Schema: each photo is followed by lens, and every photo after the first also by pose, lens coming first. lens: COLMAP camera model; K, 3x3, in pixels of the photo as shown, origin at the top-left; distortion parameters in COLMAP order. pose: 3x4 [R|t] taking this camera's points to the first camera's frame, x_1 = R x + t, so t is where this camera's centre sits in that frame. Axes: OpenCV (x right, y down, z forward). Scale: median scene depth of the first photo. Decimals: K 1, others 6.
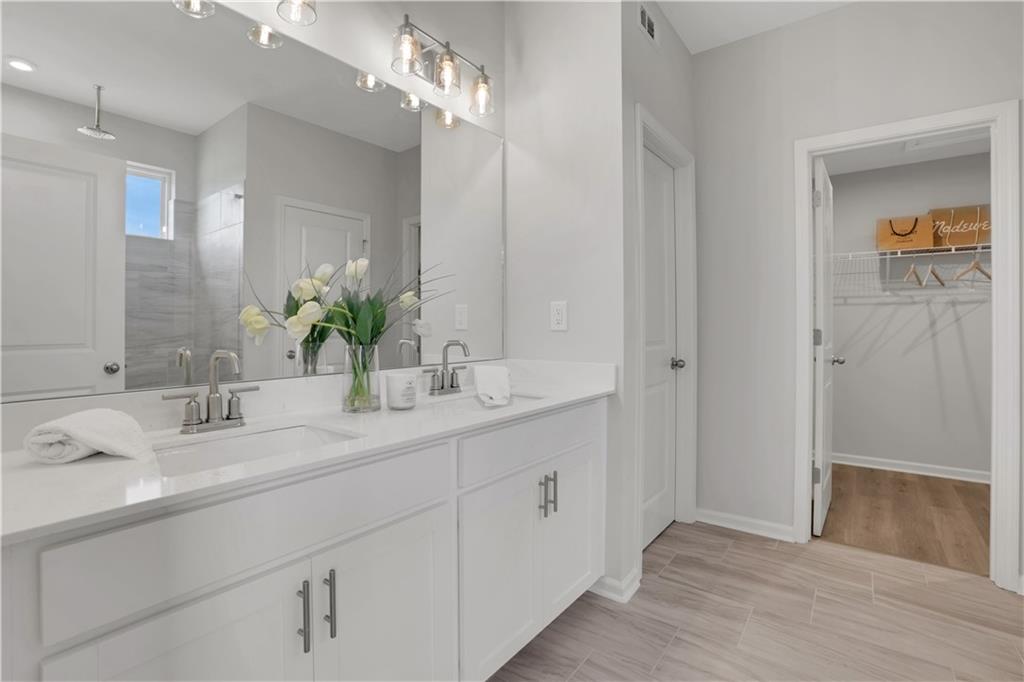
lens RADIAL K [[477.8, 0, 513.0], [0, 477.8, 324.6], [0, 0, 1]] dist [-0.000085, -0.000241]
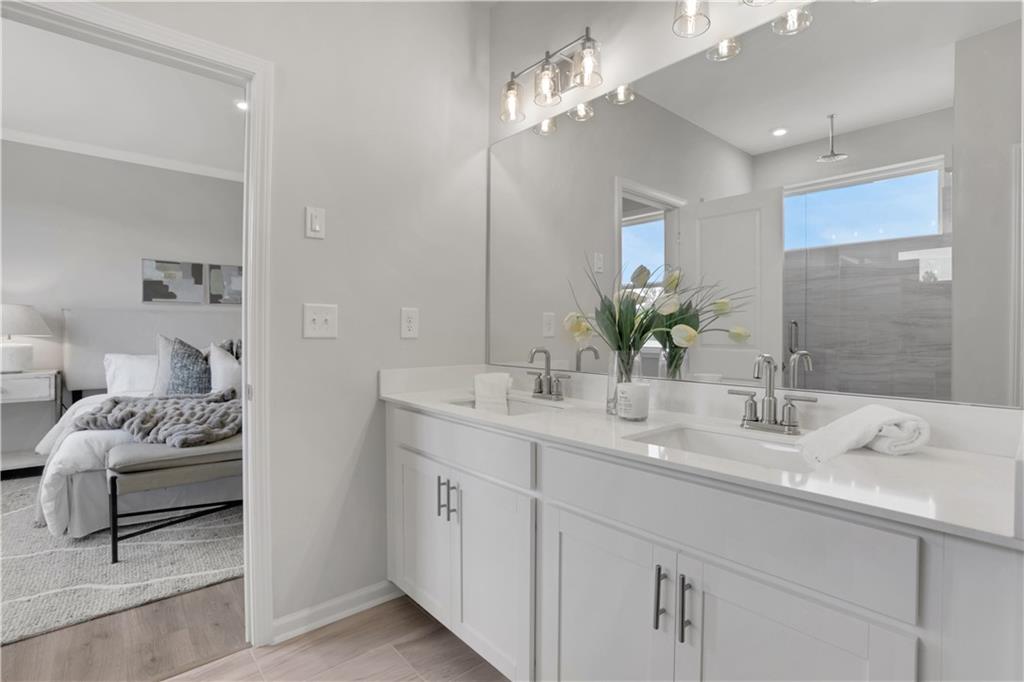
lens RADIAL K [[490.7, 0, 512.0], [0, 490.7, 341.0], [0, 0, 1]] dist [-0.036696, -0.000049]
pose [[-0.180101, 0.024272, -0.983349, 0.831810], [0.000923, 0.999699, 0.024507, -0.004142], [0.983648, 0.003506, -0.180069, 1.027973]]
